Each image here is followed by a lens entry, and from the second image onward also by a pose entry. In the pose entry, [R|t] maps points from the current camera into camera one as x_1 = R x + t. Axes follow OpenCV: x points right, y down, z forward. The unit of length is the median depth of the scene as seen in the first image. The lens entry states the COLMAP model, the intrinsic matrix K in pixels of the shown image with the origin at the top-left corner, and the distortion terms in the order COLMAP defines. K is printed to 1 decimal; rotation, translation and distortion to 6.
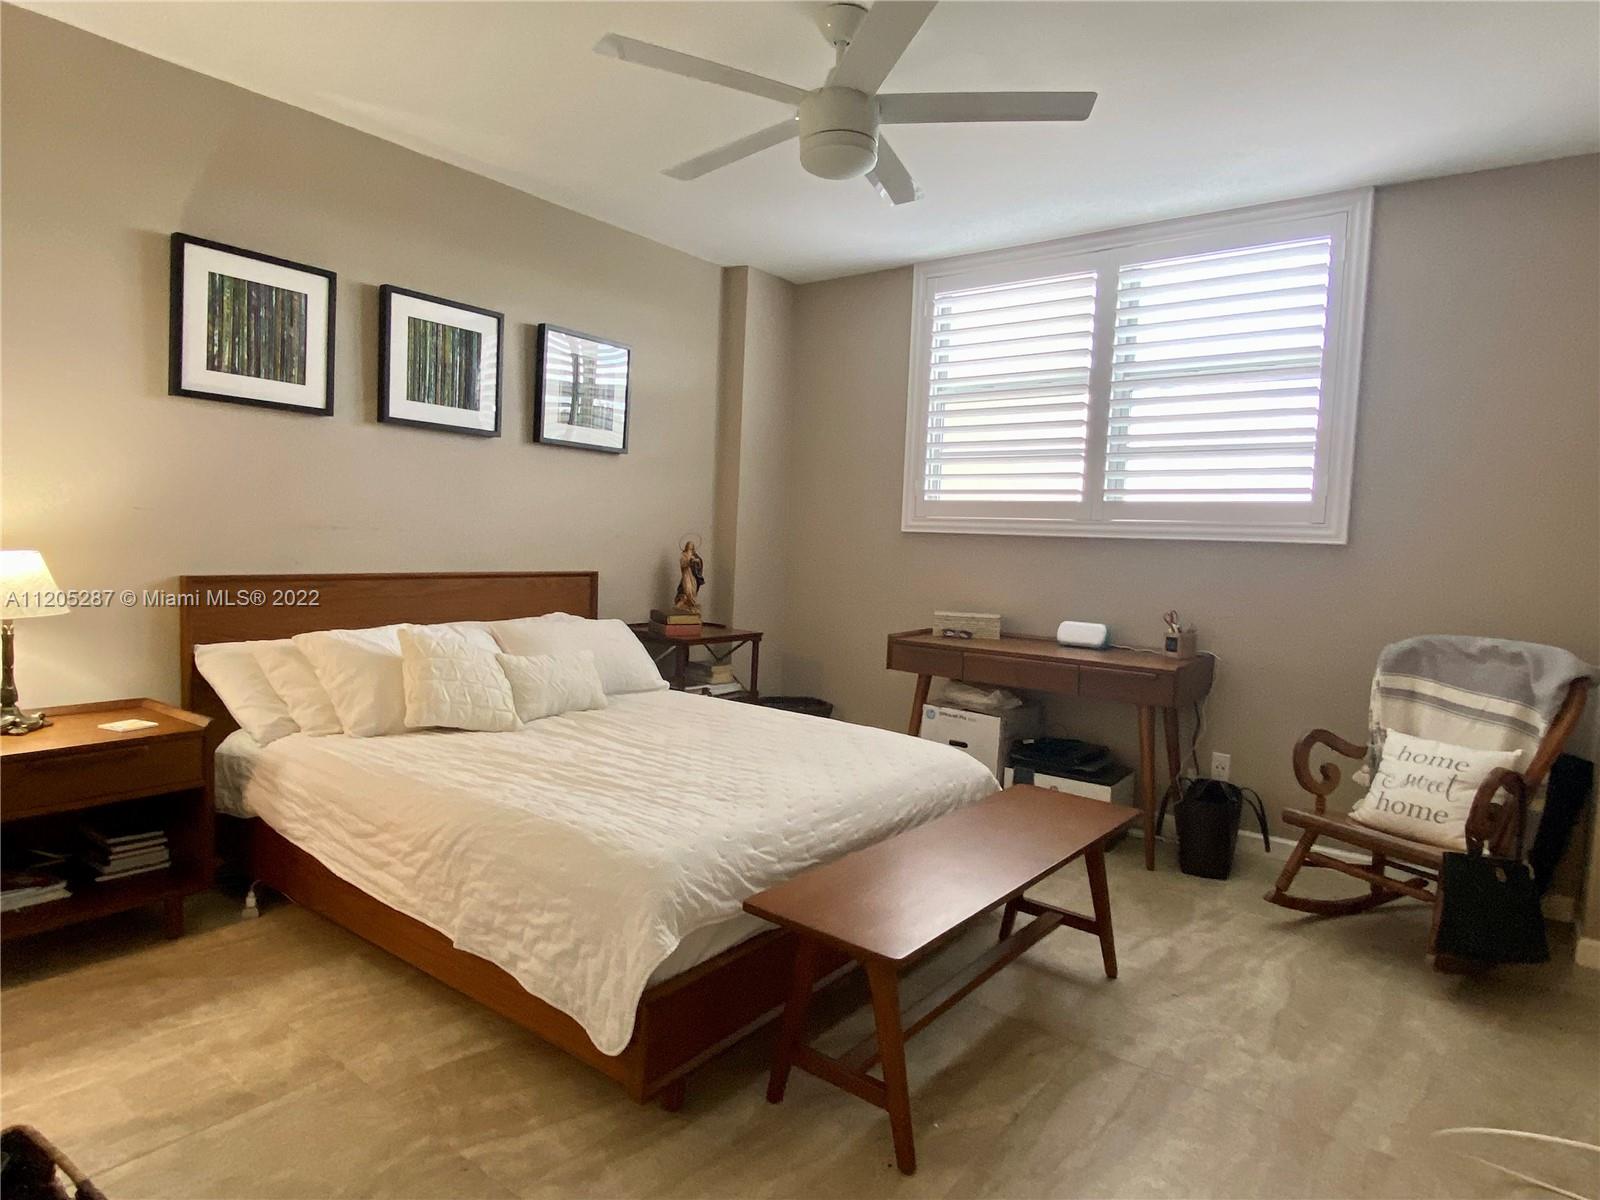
lens RADIAL K [[938.8, 0, 800.0], [0, 938.8, 600.0], [0, 0, 1]] dist [0.108029, -0.138073]
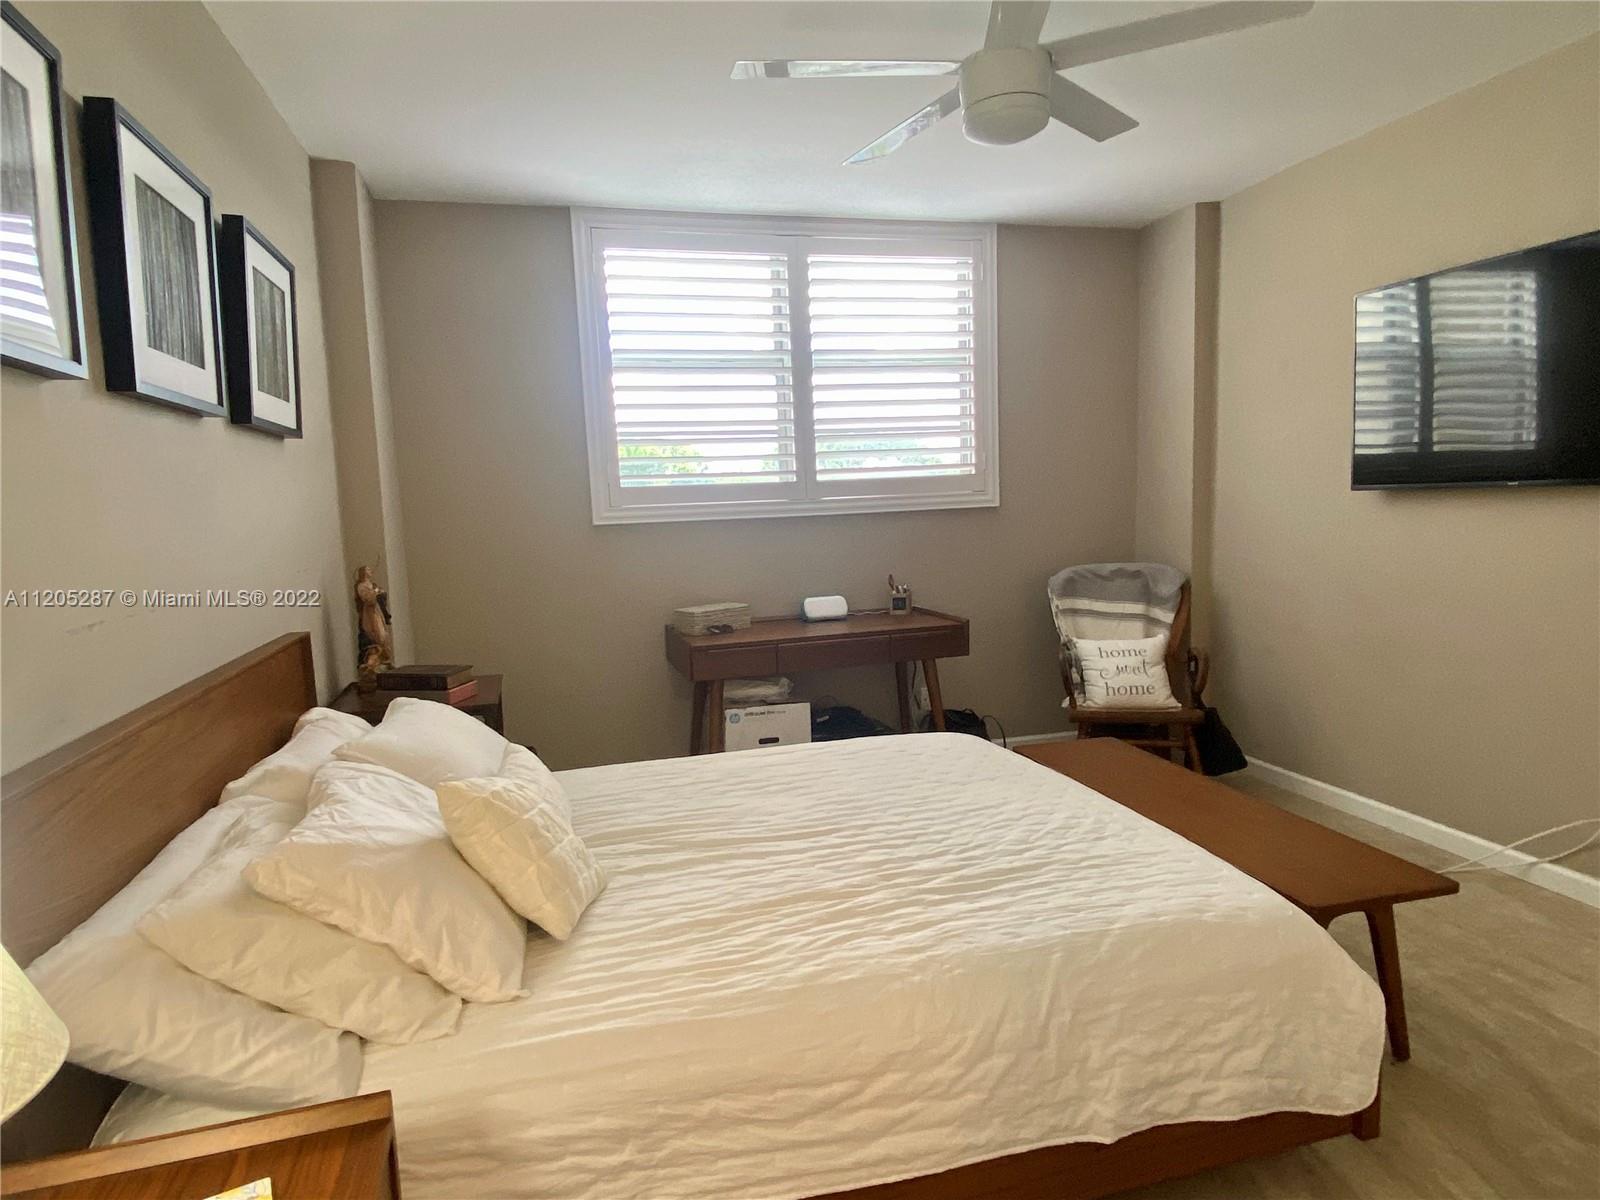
lens RADIAL K [[938.8, 0, 800.0], [0, 938.8, 600.0], [0, 0, 1]] dist [0.108029, -0.138073]
pose [[0.598739, -0.149427, 0.786882, -0.723983], [0.117039, 0.988220, 0.098605, -0.105668], [-0.792347, 0.033057, 0.609174, 0.515870]]
